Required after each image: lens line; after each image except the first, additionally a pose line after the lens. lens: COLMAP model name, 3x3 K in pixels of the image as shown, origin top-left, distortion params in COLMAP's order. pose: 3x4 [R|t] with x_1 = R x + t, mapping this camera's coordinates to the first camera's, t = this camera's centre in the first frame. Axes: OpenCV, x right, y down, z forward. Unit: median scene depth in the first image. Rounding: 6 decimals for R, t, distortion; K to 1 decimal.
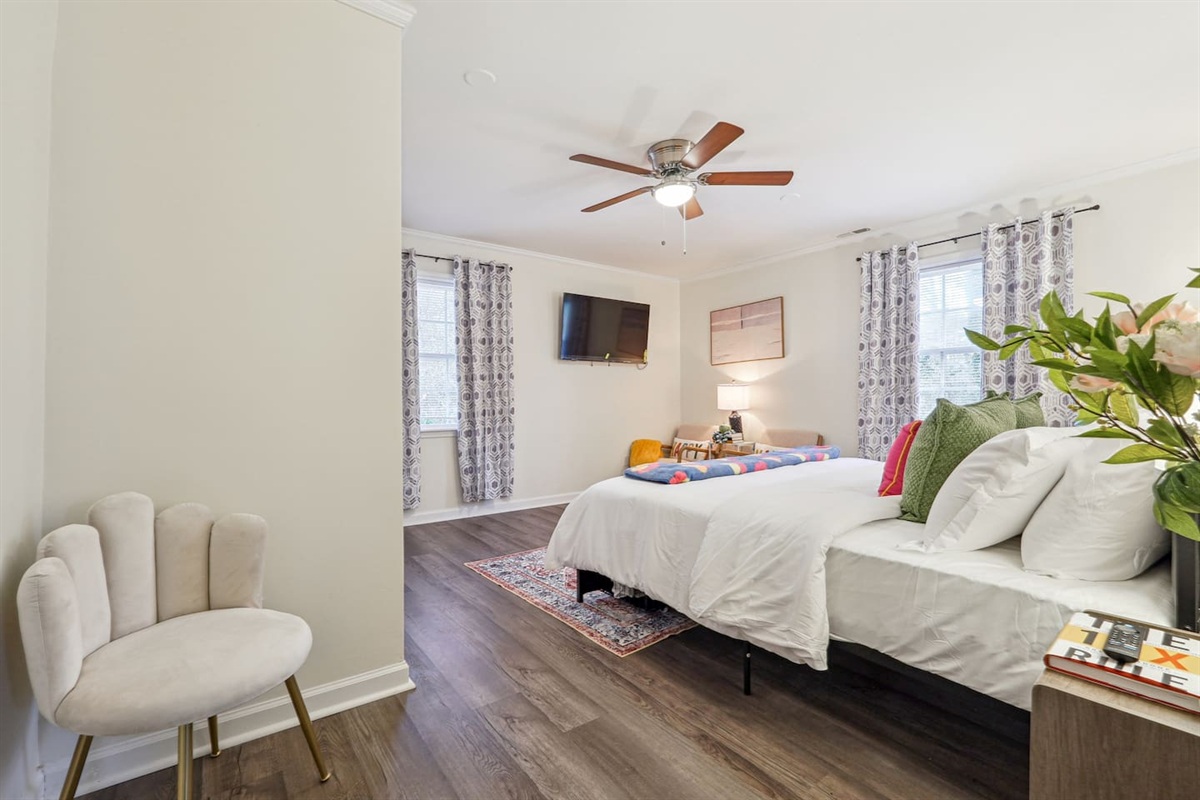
lens RADIAL K [[500.3, 0, 596.7], [0, 500.3, 383.5], [0, 0, 1]] dist [-0.003054, 0.000160]
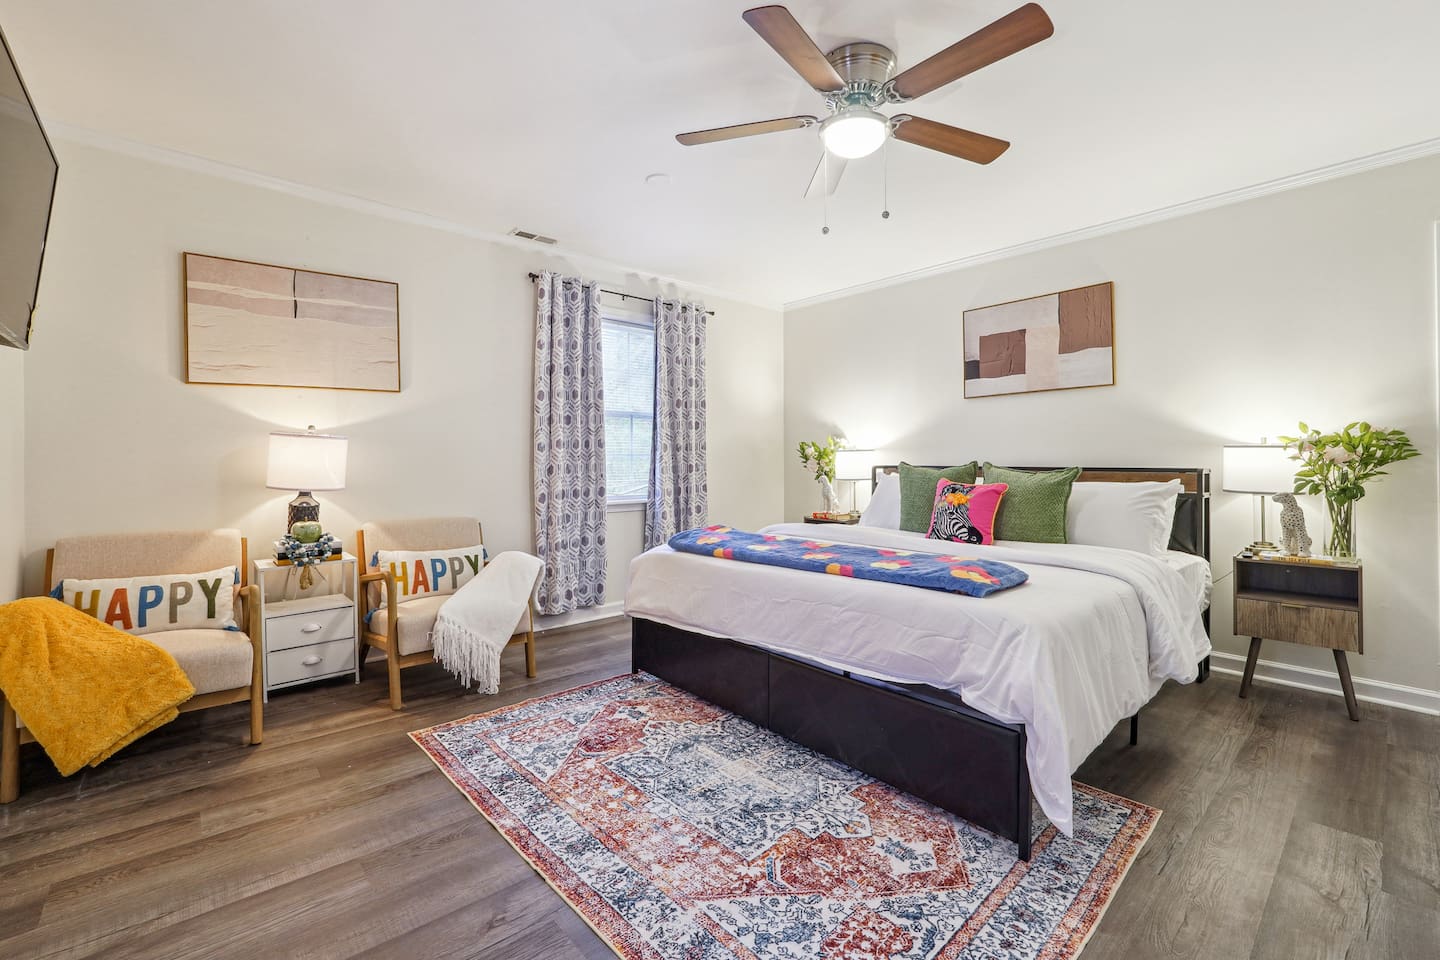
lens RADIAL K [[600.4, 0, 716.1], [0, 600.4, 460.2], [0, 0, 1]] dist [-0.003054, 0.000160]
pose [[-0.062875, 0.008302, 0.997987, -0.413314], [-0.029962, 0.999499, -0.010202, 0.025280], [-0.997572, -0.030543, -0.062595, 0.888287]]
